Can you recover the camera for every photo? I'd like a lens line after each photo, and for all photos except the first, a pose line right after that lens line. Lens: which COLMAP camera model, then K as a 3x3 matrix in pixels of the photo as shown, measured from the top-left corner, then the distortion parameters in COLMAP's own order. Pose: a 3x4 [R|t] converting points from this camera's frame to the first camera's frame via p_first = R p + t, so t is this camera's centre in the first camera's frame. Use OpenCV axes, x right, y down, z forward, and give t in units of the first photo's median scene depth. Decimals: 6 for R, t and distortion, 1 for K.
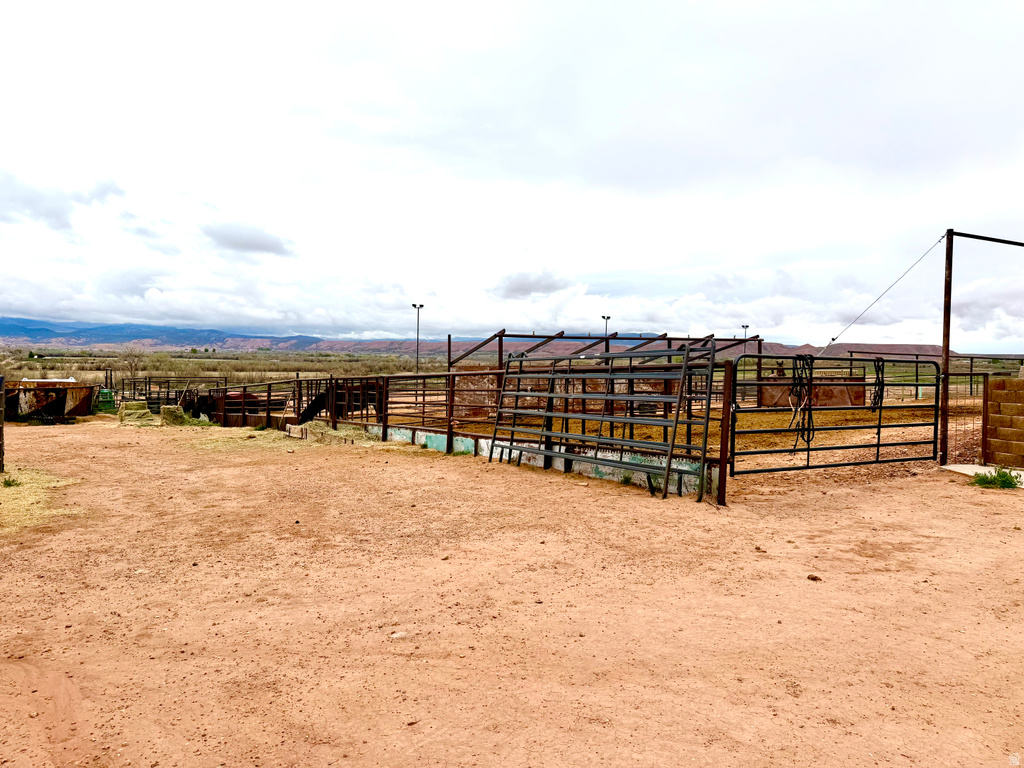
lens RADIAL K [[723.9, 0, 512.0], [0, 723.9, 384.0], [0, 0, 1]] dist [0.007530, -0.006454]
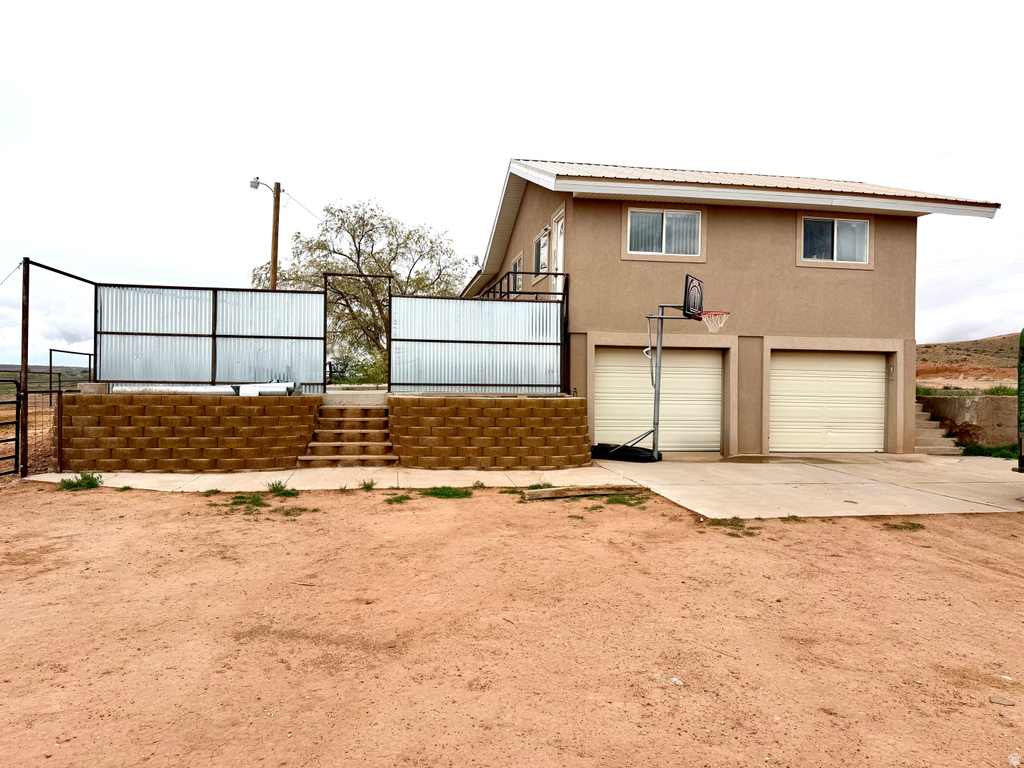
lens RADIAL K [[723.9, 0, 512.0], [0, 723.9, 384.0], [0, 0, 1]] dist [0.007530, -0.006454]
pose [[0.335934, -0.007518, 0.941856, -0.257892], [0.021014, 0.999779, 0.000486, -0.016271], [-0.941651, 0.019629, 0.336018, -0.059051]]
